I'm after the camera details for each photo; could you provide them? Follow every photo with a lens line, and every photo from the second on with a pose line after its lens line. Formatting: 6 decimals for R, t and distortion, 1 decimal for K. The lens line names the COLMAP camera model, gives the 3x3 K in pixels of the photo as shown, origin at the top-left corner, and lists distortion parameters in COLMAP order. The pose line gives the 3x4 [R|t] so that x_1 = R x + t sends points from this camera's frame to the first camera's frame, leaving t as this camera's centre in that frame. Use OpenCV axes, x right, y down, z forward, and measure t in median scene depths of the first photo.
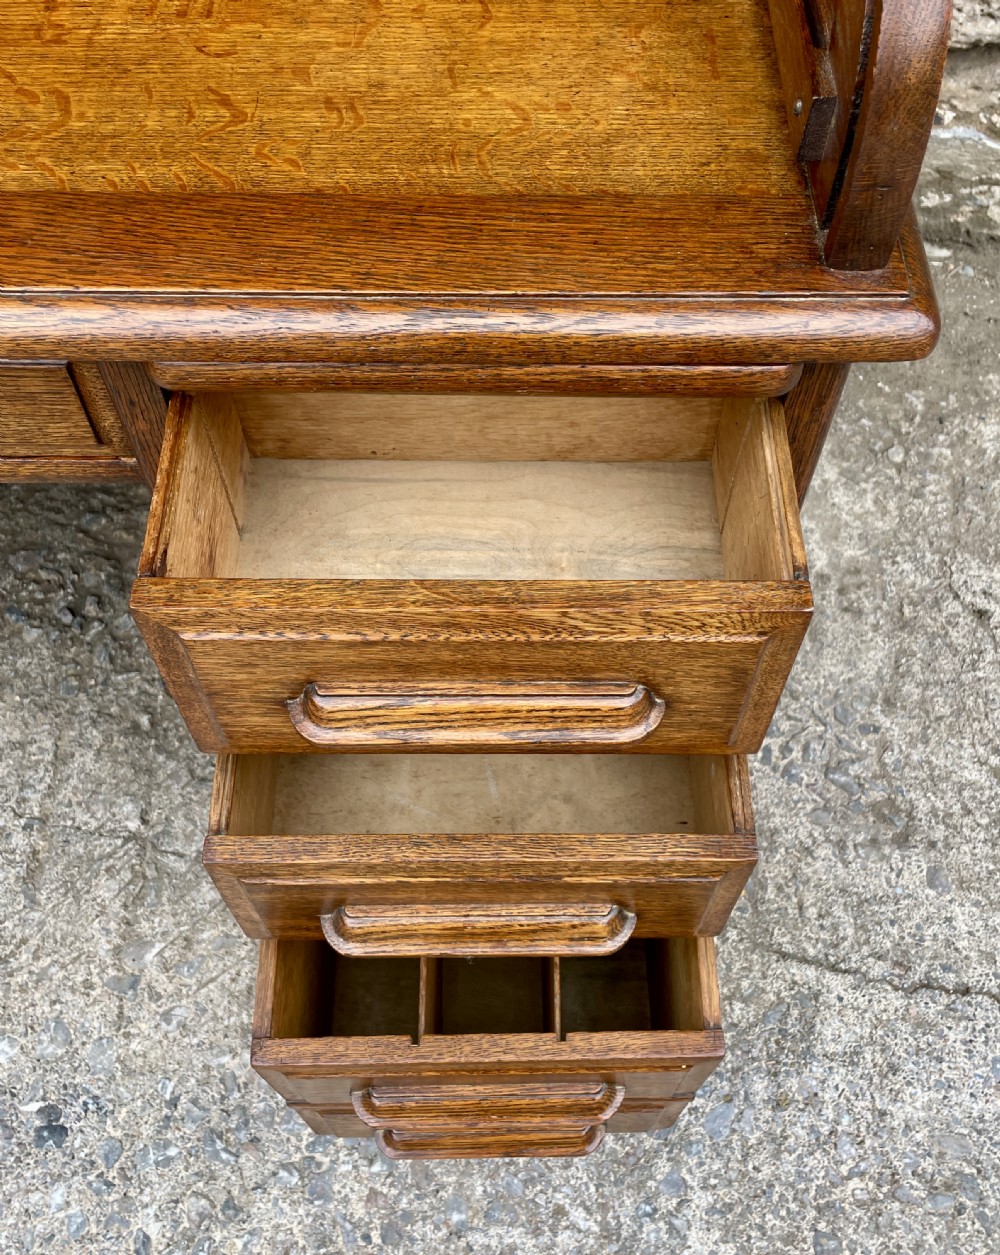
lens RADIAL K [[1186.2, 0, 529.8], [0, 1186.2, 659.8], [0, 0, 1]] dist [0.080782, -0.118081]
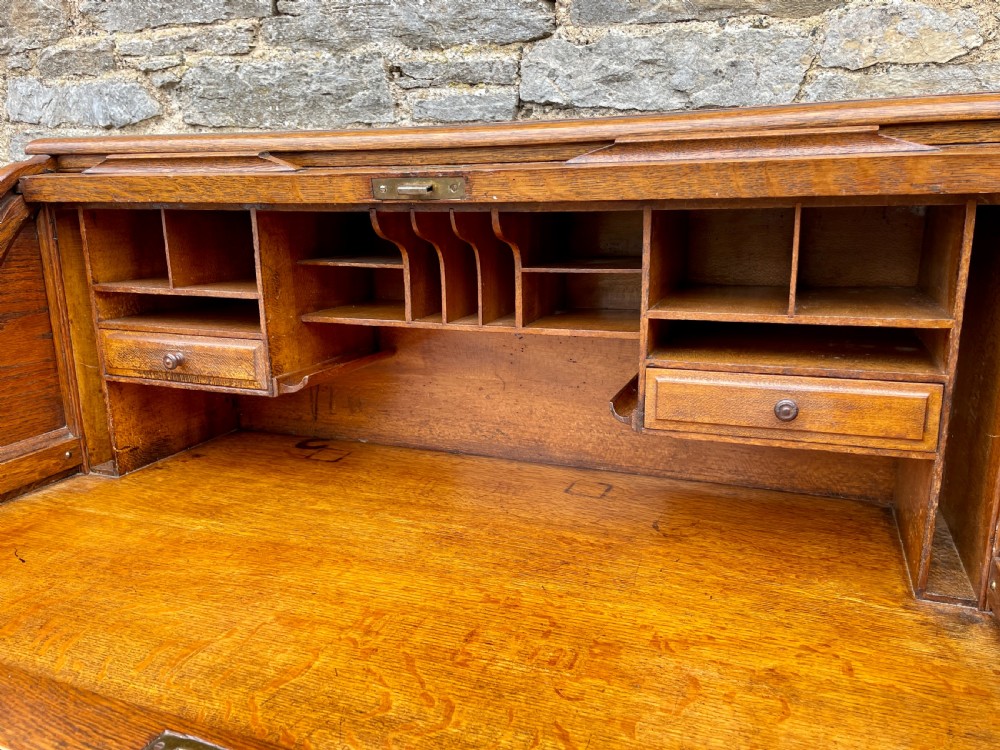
lens RADIAL K [[761.6, 0, 512.5], [0, 761.6, 387.5], [0, 0, 1]] dist [0.087968, -0.125222]
pose [[0.931202, 0.062937, -0.359029, -0.018793], [-0.302117, 0.684343, -0.663627, -0.085012], [0.203933, 0.726439, 0.656276, 0.099179]]
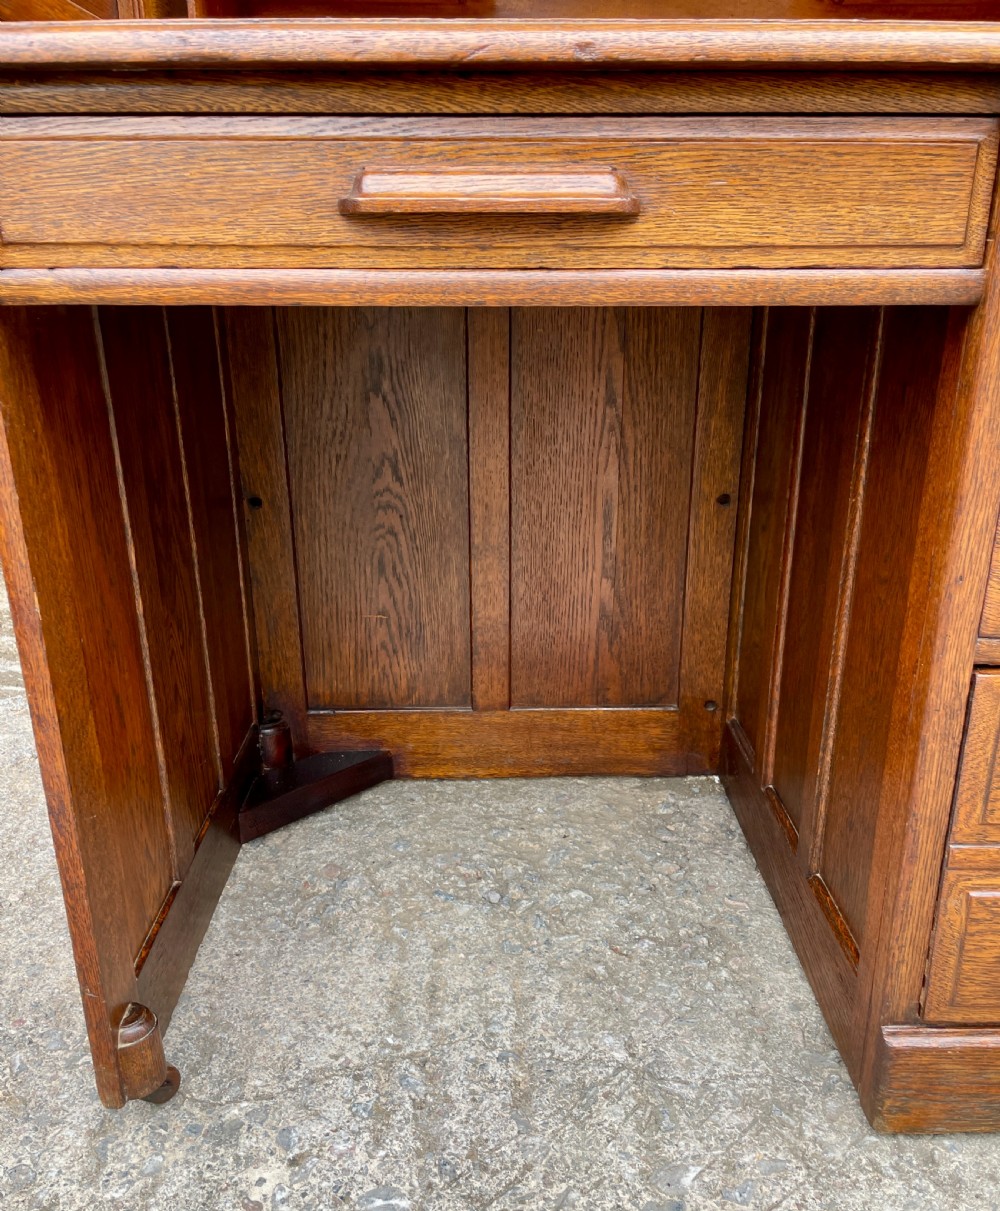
lens RADIAL K [[1056.2, 0, 505.7], [0, 1056.2, 659.3], [0, 0, 1]] dist [0.093226, -0.138779]
pose [[0.999871, -0.015604, -0.003678, -0.467250], [0.009891, 0.780990, -0.624465, 0.458270], [0.012617, 0.624349, 0.781044, 0.230156]]
